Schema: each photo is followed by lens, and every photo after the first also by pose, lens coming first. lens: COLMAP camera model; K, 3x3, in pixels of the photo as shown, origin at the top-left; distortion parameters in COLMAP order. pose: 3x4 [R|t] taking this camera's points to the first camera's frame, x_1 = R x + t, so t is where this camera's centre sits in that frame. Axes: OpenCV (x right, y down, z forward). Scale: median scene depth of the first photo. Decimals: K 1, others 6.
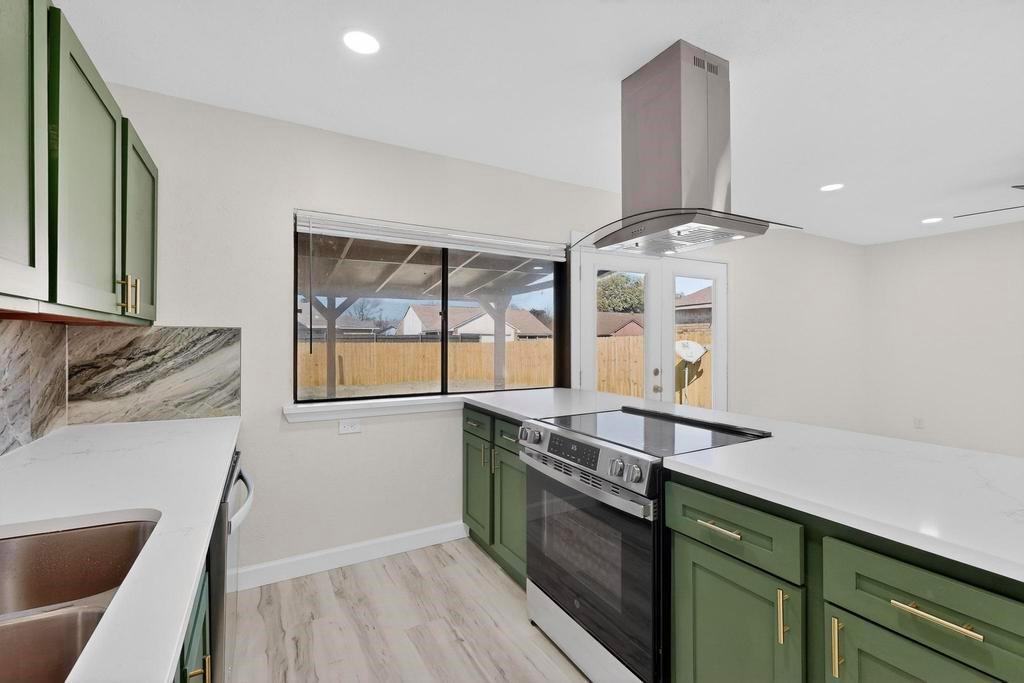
lens RADIAL K [[450.4, 0, 516.5], [0, 450.4, 337.3], [0, 0, 1]] dist [0.000624, -0.000057]
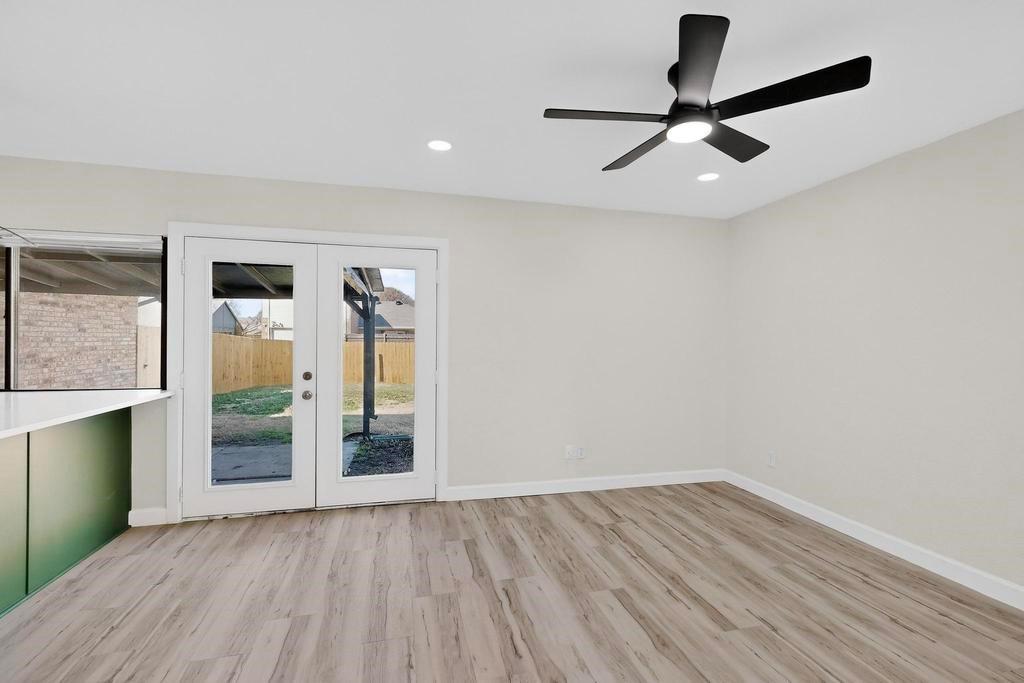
lens RADIAL K [[451.9, 0, 514.4], [0, 451.9, 342.3], [0, 0, 1]] dist [0.000232, -0.000132]
pose [[0.963804, 0.008491, -0.266476, 1.569061], [-0.006267, 0.999938, 0.009195, 0.000518], [0.266538, -0.007192, 0.963798, 0.423371]]
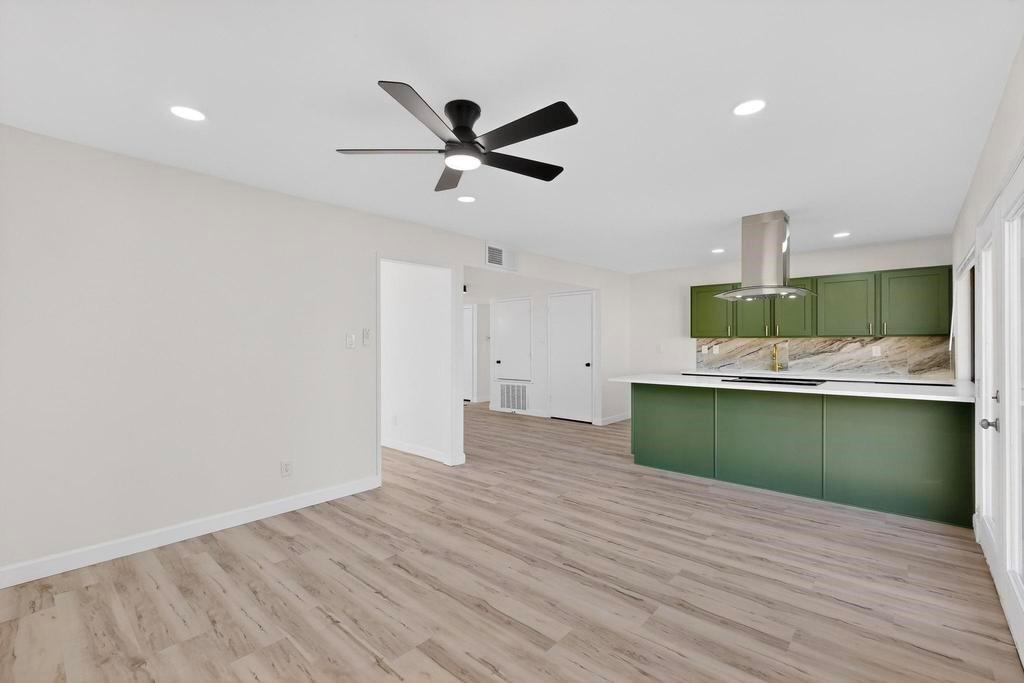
lens RADIAL K [[448.0, 0, 511.5], [0, 448.0, 342.7], [0, 0, 1]] dist [0.000992, -0.000053]
pose [[-0.949548, 0.001416, -0.313619, 1.860085], [0.003780, 0.999969, -0.006931, 0.012633], [0.313599, -0.007766, -0.949524, 2.281072]]
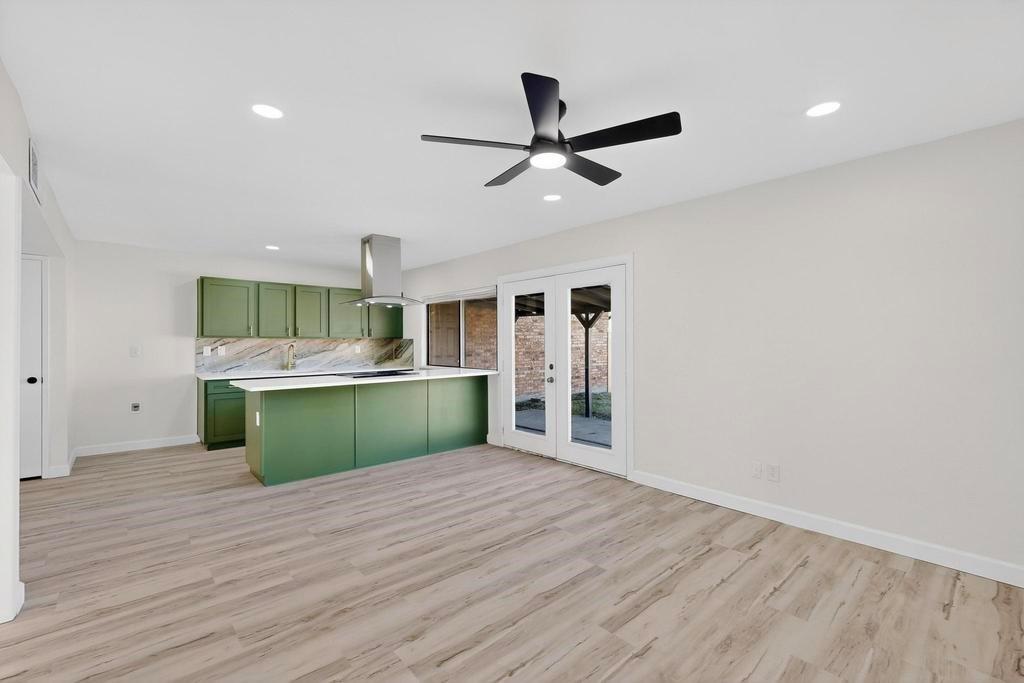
lens RADIAL K [[448.0, 0, 511.5], [0, 448.0, 342.7], [0, 0, 1]] dist [0.000992, -0.000053]
pose [[0.203658, 0.000759, -0.979042, 2.590352], [0.010668, 0.999939, 0.002994, 0.004689], [0.978984, -0.011054, 0.203637, 1.046286]]
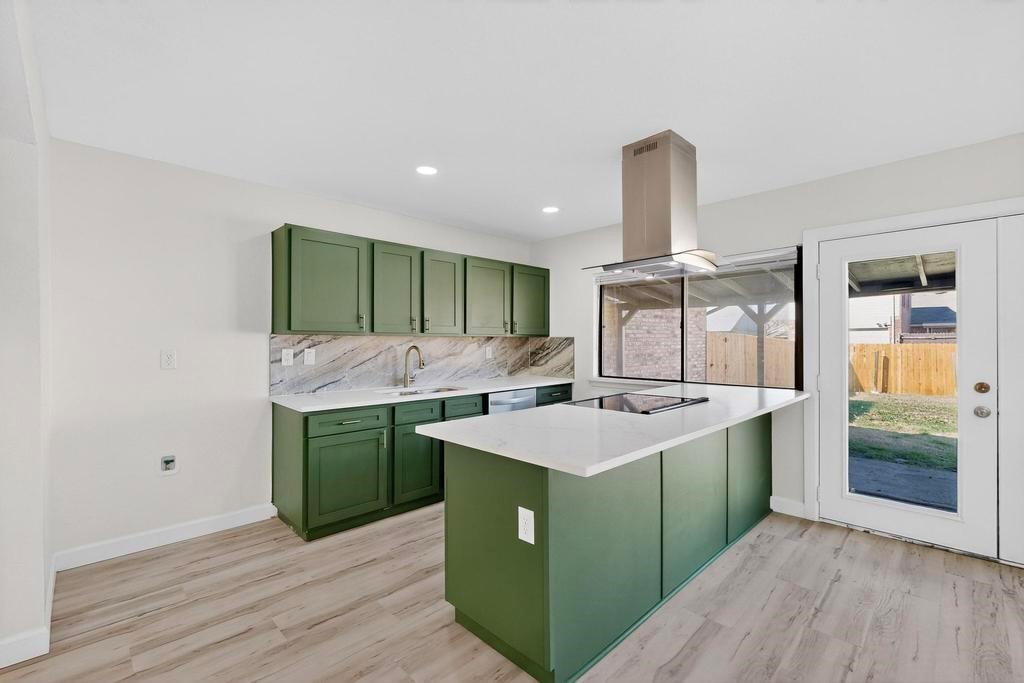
lens RADIAL K [[448.0, 0, 511.5], [0, 448.0, 342.7], [0, 0, 1]] dist [0.000992, -0.000053]
pose [[0.253693, 0.000486, -0.967285, 1.335078], [0.009831, 0.999947, 0.003081, -0.003365], [0.967235, -0.010291, 0.253675, 0.196529]]
